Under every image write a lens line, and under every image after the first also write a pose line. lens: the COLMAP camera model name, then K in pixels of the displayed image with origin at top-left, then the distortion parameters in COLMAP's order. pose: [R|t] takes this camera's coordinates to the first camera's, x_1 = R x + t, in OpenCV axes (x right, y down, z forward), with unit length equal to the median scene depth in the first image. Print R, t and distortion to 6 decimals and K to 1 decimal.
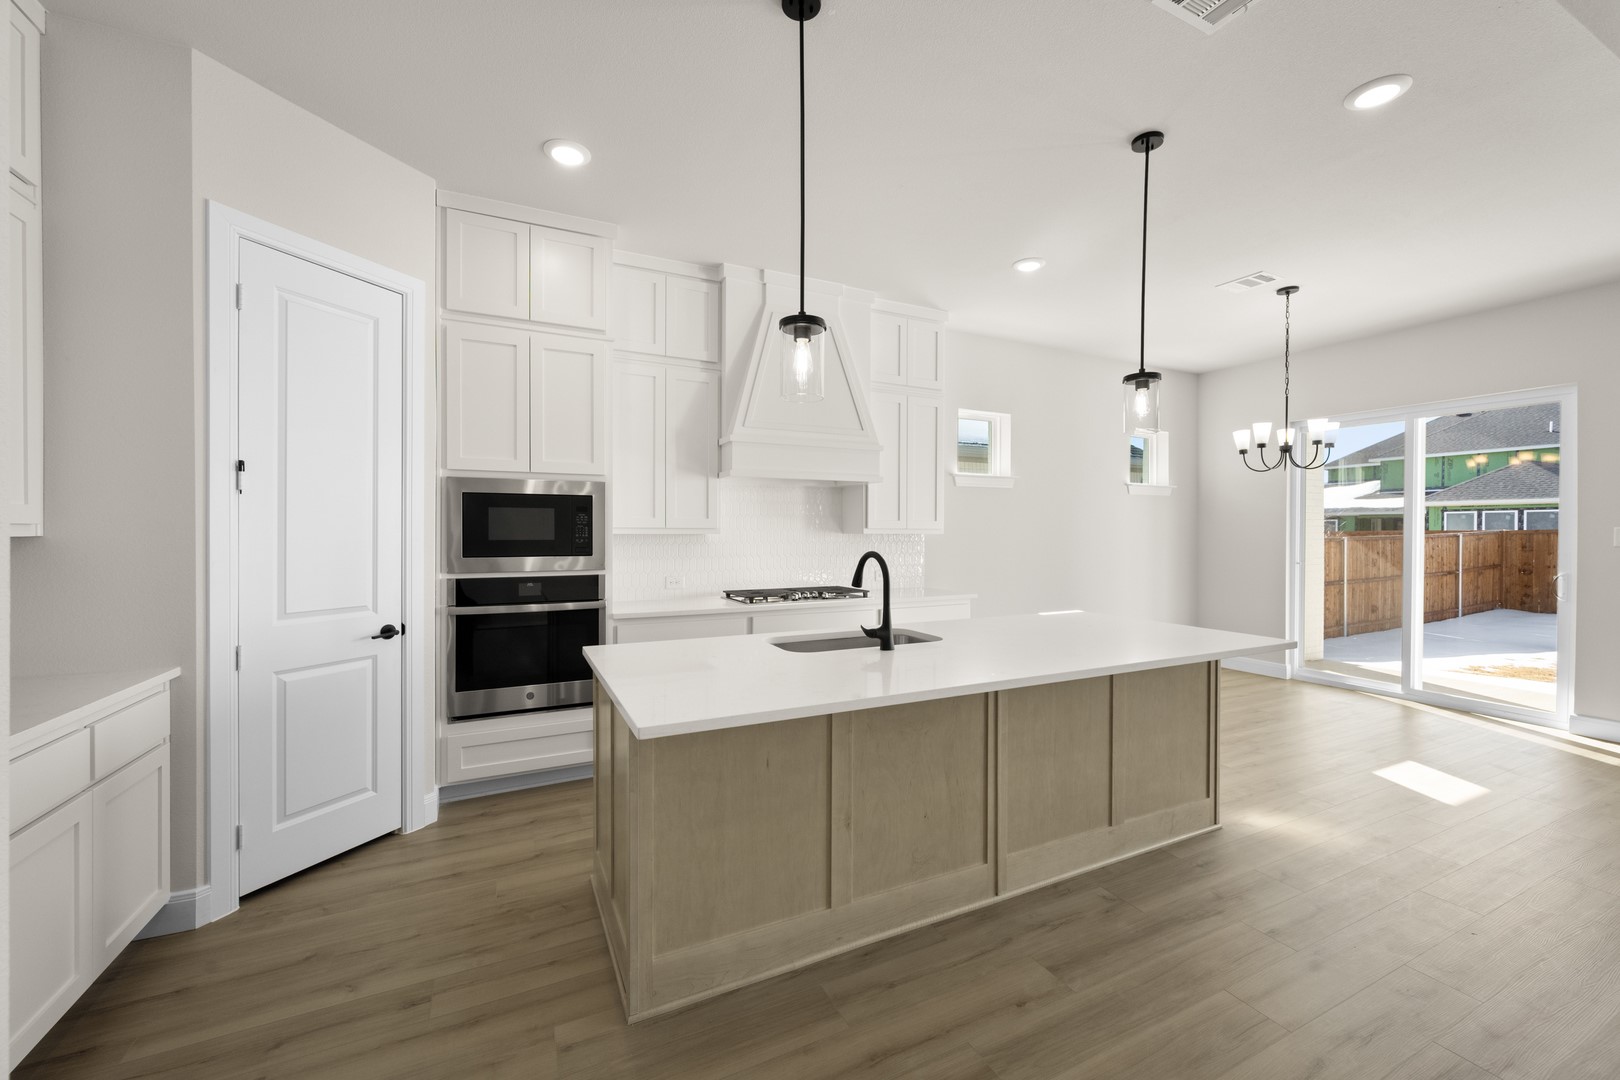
lens RADIAL K [[634.9, 0, 812.8], [0, 634.9, 532.8], [0, 0, 1]] dist [-0.000922, 0.001908]
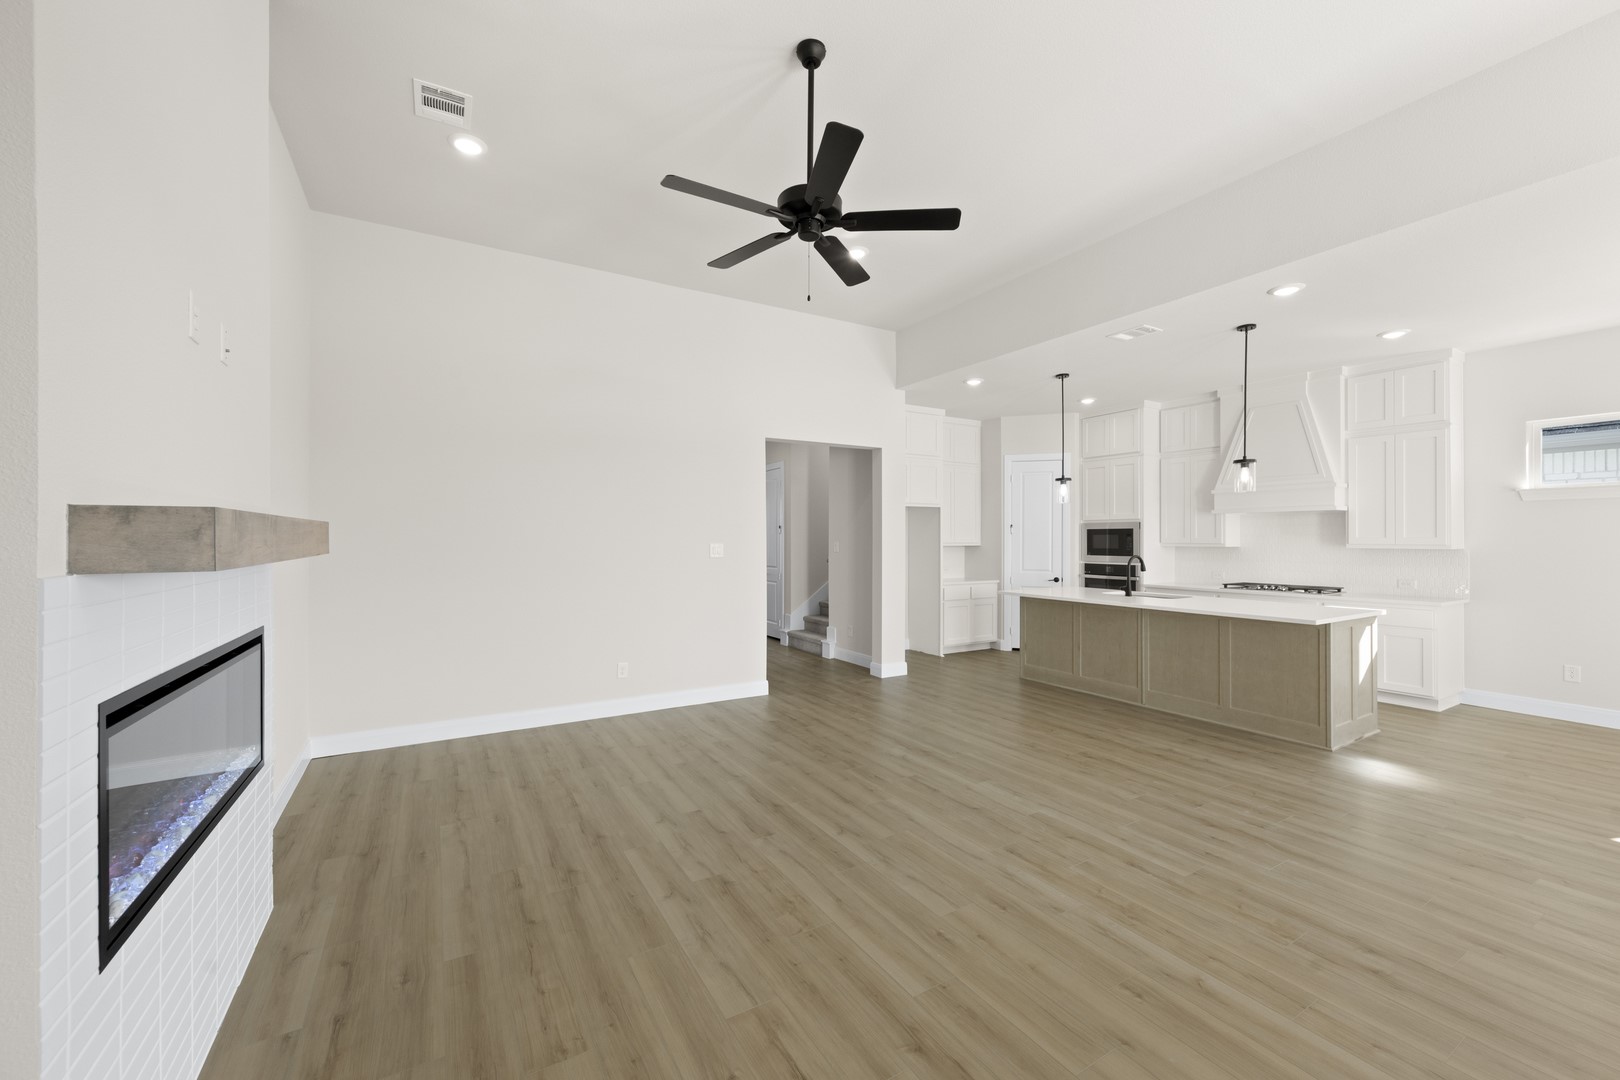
lens RADIAL K [[634.9, 0, 830.2], [0, 634.9, 537.9], [0, 0, 1]] dist [-0.000922, 0.001908]
pose [[0.103655, -0.002436, -0.994610, 1.769557], [0.000497, 0.999997, -0.002397, -0.021949], [0.994613, -0.000246, 0.103656, -0.269008]]
